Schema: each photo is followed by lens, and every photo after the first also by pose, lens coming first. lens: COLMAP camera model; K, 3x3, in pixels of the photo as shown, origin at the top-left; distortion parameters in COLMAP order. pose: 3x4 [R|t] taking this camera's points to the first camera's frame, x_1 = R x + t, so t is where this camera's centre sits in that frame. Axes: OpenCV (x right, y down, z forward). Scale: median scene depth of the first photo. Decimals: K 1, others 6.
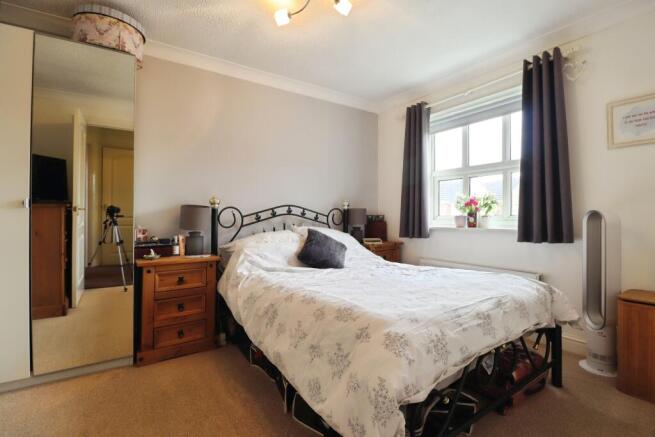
lens RADIAL K [[310.0, 0, 327.5], [0, 310.0, 218.5], [0, 0, 1]] dist [-0.001550, 0.000180]
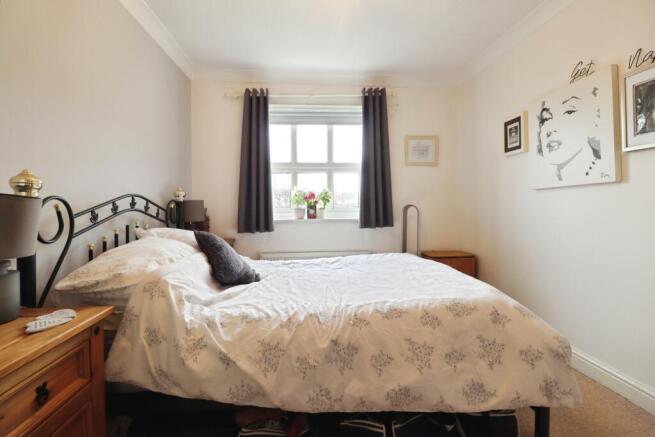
lens RADIAL K [[305.0, 0, 327.5], [0, 305.0, 218.5], [0, 0, 1]] dist [-0.020236, 0.000006]
pose [[0.501902, -0.042577, 0.863876, -0.457696], [0.014537, 0.999062, 0.040795, -0.015641], [-0.864802, -0.007917, 0.502050, 0.399451]]
